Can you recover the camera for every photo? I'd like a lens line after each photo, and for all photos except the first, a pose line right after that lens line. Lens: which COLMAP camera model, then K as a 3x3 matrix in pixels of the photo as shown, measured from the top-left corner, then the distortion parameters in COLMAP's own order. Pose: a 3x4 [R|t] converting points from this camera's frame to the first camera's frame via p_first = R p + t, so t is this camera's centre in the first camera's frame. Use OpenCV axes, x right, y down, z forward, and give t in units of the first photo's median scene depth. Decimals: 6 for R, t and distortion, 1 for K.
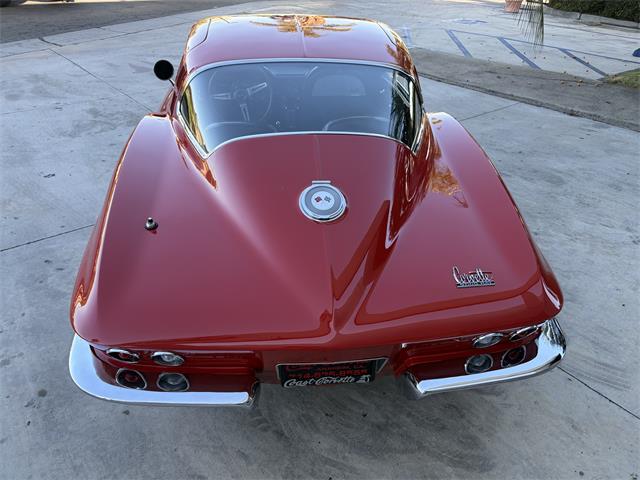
lens RADIAL K [[489.7, 0, 319.9], [0, 489.7, 240.6], [0, 0, 1]] dist [0.048785, -0.051293]
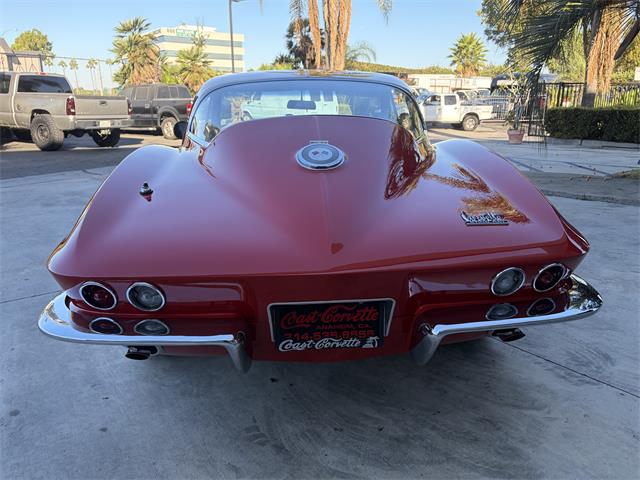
lens RADIAL K [[489.7, 0, 323.3], [0, 489.7, 230.1], [0, 0, 1]] dist [0.048785, -0.051293]
pose [[0.998805, -0.029765, -0.038764, 0.037001], [0.016838, 0.954165, -0.298806, 0.290799], [0.045882, 0.297797, 0.953526, 0.091435]]
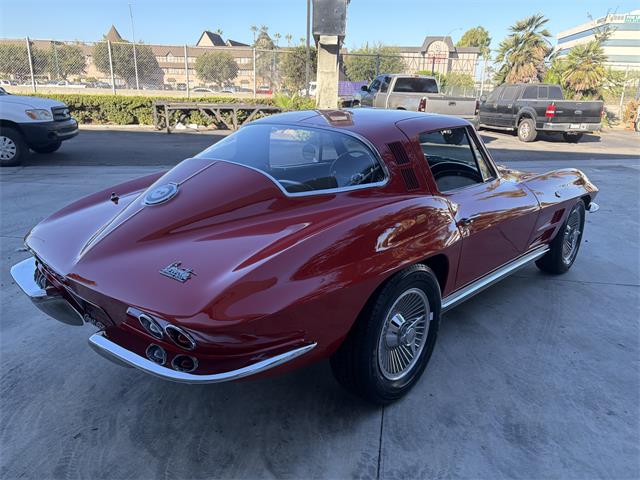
lens RADIAL K [[489.7, 0, 326.7], [0, 489.7, 233.2], [0, 0, 1]] dist [0.048785, -0.051293]
pose [[0.677076, 0.190719, -0.710771, 1.021309], [-0.391081, 0.911414, -0.127984, 0.005907], [0.623398, 0.364624, 0.691683, 0.342283]]
